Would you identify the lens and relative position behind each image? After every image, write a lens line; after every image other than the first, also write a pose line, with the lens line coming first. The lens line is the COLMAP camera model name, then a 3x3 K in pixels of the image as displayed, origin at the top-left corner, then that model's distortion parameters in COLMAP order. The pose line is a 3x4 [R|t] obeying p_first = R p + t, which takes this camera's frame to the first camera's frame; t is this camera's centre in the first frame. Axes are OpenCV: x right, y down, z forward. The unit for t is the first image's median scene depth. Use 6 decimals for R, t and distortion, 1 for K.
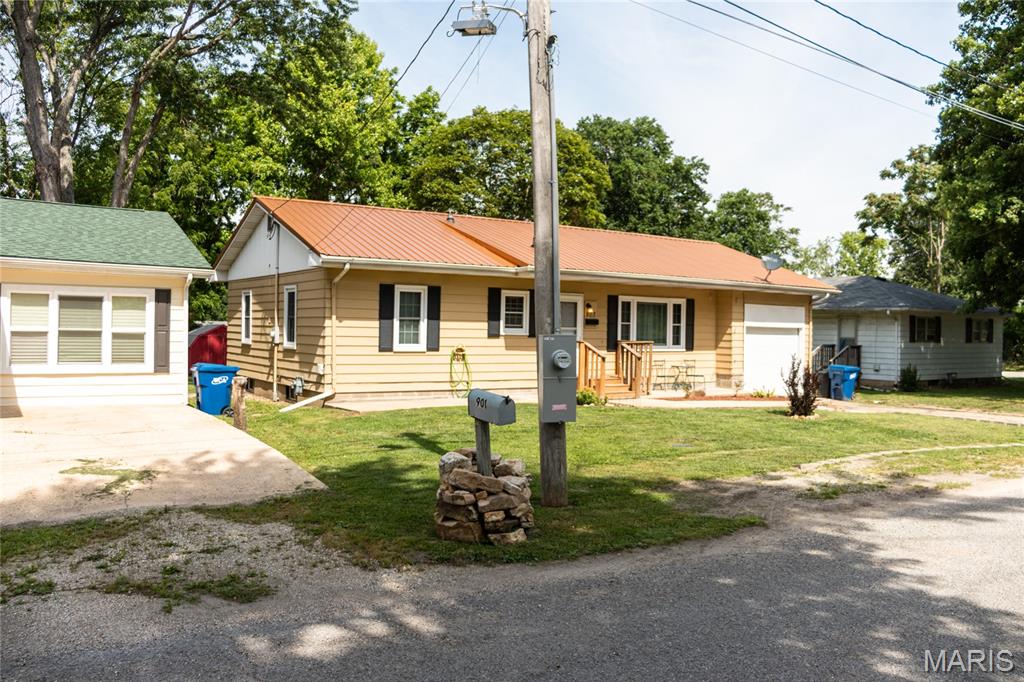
lens RADIAL K [[856.2, 0, 507.3], [0, 856.2, 353.9], [0, 0, 1]] dist [-0.210137, 0.199199]
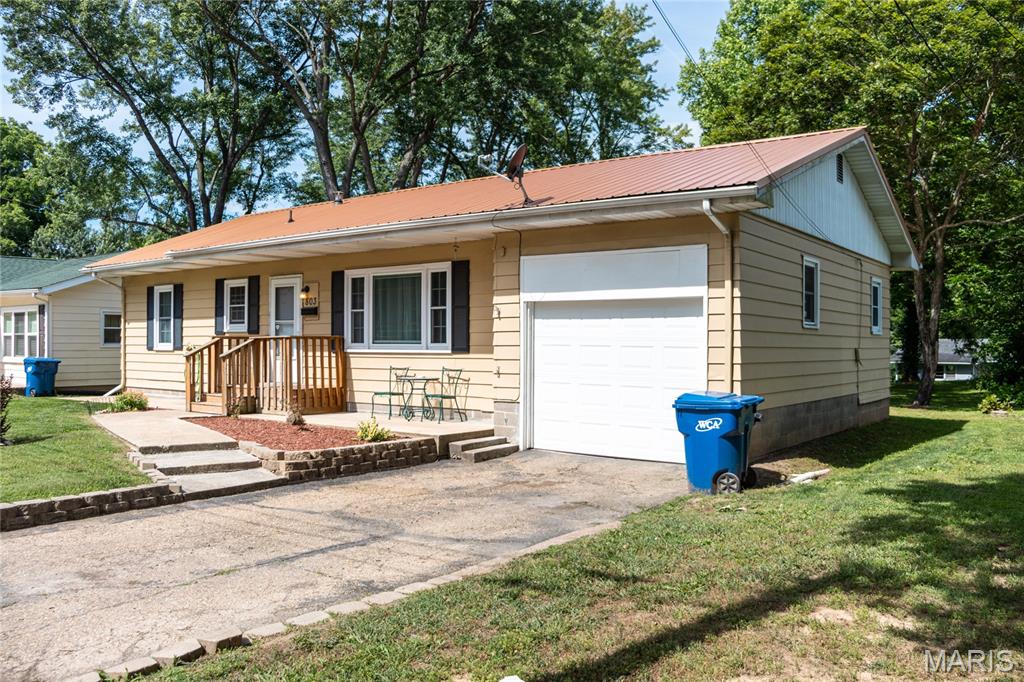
lens RADIAL K [[856.2, 0, 507.3], [0, 856.2, 353.9], [0, 0, 1]] dist [-0.210137, 0.199199]
pose [[0.336084, -0.006787, -0.941808, 0.880161], [-0.025337, 0.999547, -0.016244, 0.006223], [0.941491, 0.029322, 0.335760, 0.977198]]
